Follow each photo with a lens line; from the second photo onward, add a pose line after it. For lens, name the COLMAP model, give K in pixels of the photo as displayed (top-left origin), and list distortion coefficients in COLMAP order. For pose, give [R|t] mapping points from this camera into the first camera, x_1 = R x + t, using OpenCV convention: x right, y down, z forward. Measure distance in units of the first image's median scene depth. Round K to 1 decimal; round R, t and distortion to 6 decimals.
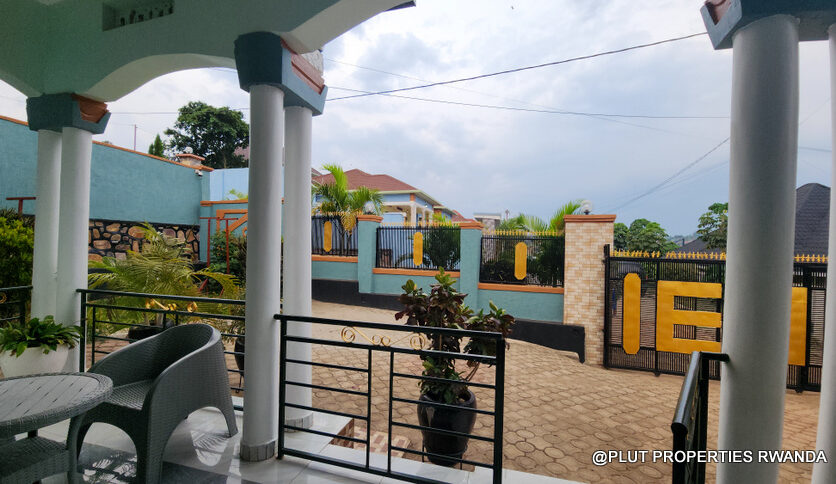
lens RADIAL K [[353.4, 0, 411.7], [0, 353.4, 244.9], [0, 0, 1]] dist [0.004188, -0.002809]
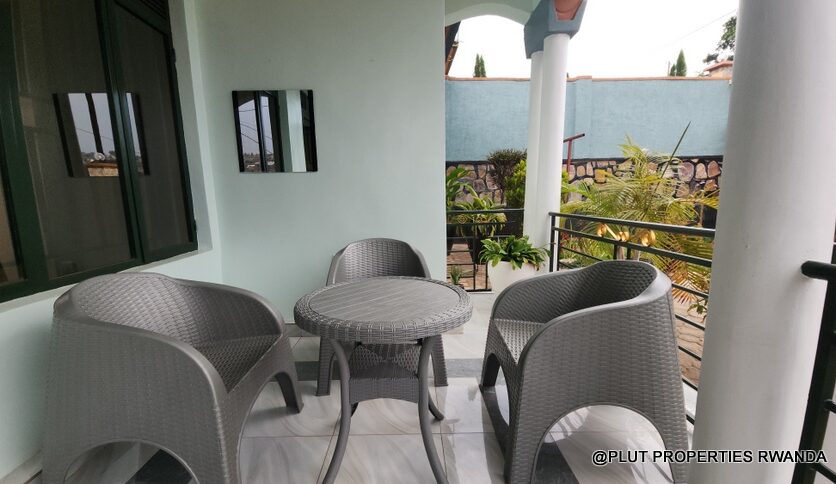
lens RADIAL K [[353.4, 0, 411.5], [0, 353.4, 250.4], [0, 0, 1]] dist [0.004188, -0.002809]
pose [[0.282926, 0.122829, -0.951244, -0.116457], [0.029086, 0.990211, 0.136511, 0.085529], [0.958701, -0.066290, 0.276584, 0.362158]]
